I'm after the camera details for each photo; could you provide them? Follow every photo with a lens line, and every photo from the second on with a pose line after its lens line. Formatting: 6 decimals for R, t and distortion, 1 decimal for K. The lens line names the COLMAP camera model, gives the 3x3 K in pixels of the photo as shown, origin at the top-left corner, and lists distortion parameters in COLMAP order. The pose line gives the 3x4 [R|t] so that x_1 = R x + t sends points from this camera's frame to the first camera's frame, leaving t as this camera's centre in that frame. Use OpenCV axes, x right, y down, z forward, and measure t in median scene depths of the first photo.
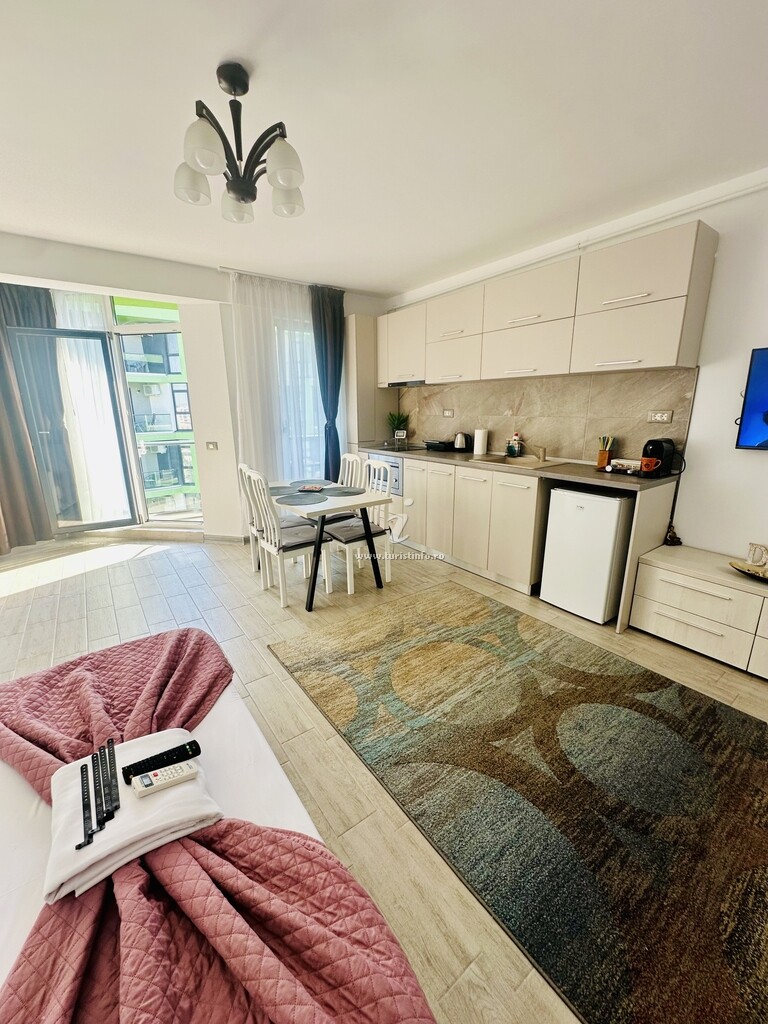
lens RADIAL K [[408.6, 0, 384.2], [0, 408.6, 510.4], [0, 0, 1]] dist [-0.003281, 0.000578]
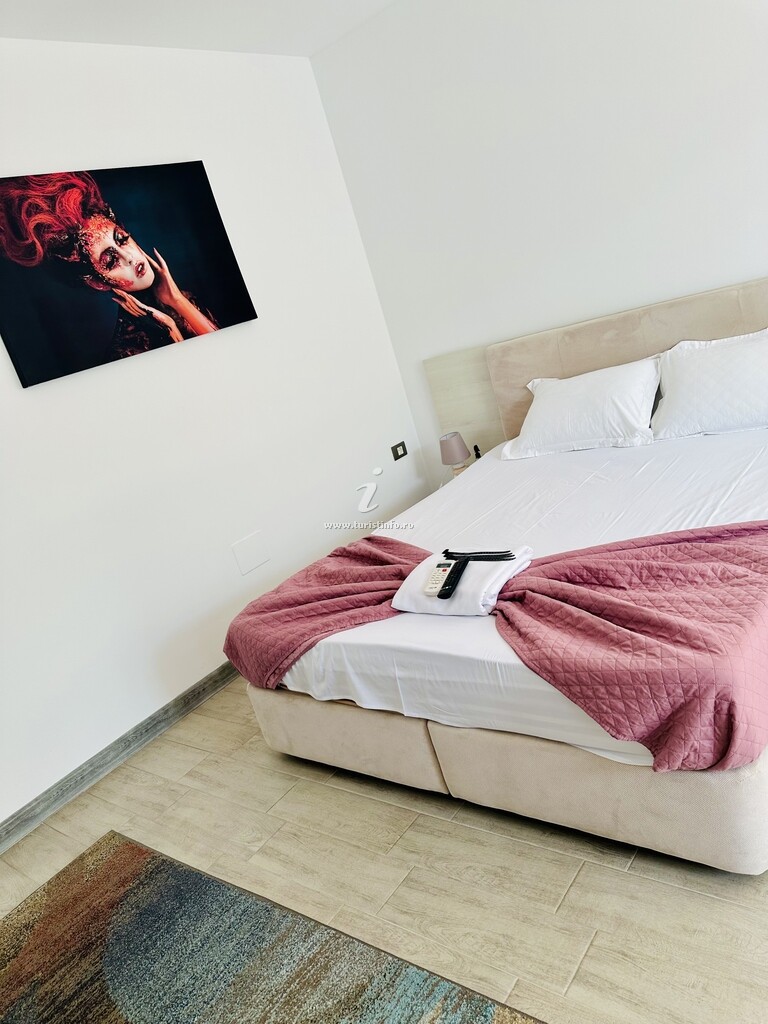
lens RADIAL K [[721.0, 0, 384.0], [0, 721.0, 512.0], [0, 0, 1]] dist [0.072163, -0.102582]
pose [[-0.922354, 0.345082, -0.173729, -0.026908], [0.225013, 0.845351, 0.484510, -0.200589], [0.314058, 0.407799, -0.857361, 0.937947]]
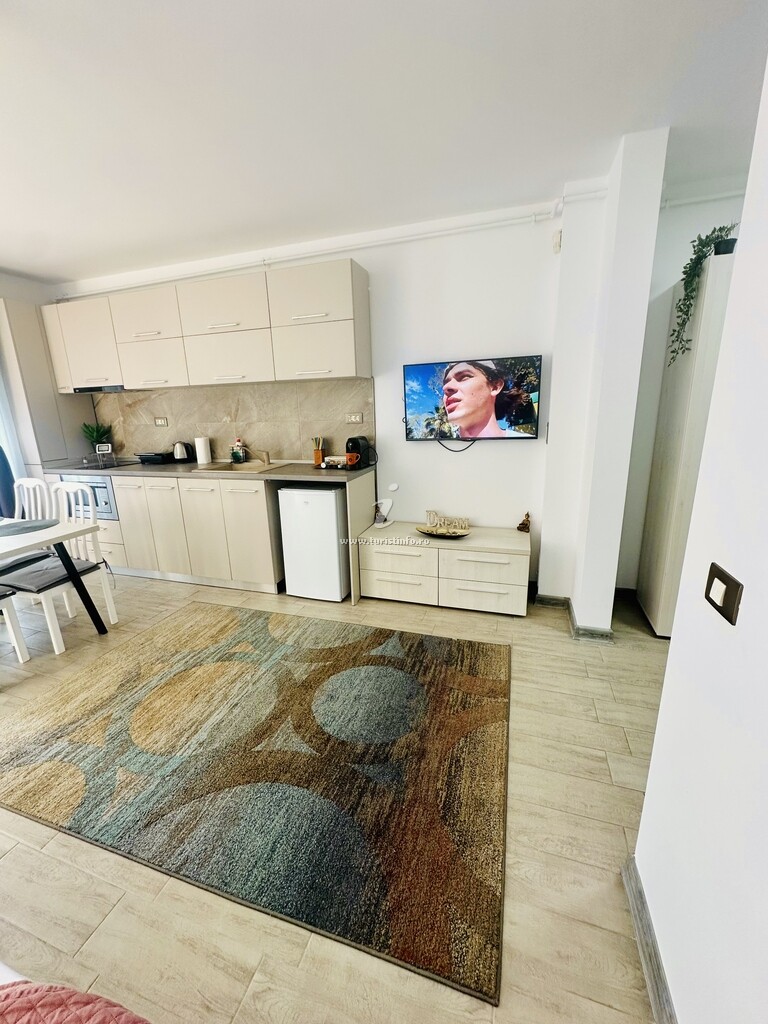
lens RADIAL K [[408.6, 0, 384.2], [0, 408.6, 510.4], [0, 0, 1]] dist [-0.003281, 0.000578]
pose [[0.815172, -0.156767, 0.557600, 0.037976], [0.164103, 0.985740, 0.037229, 0.006243], [-0.555485, 0.061156, 0.829274, -0.024801]]
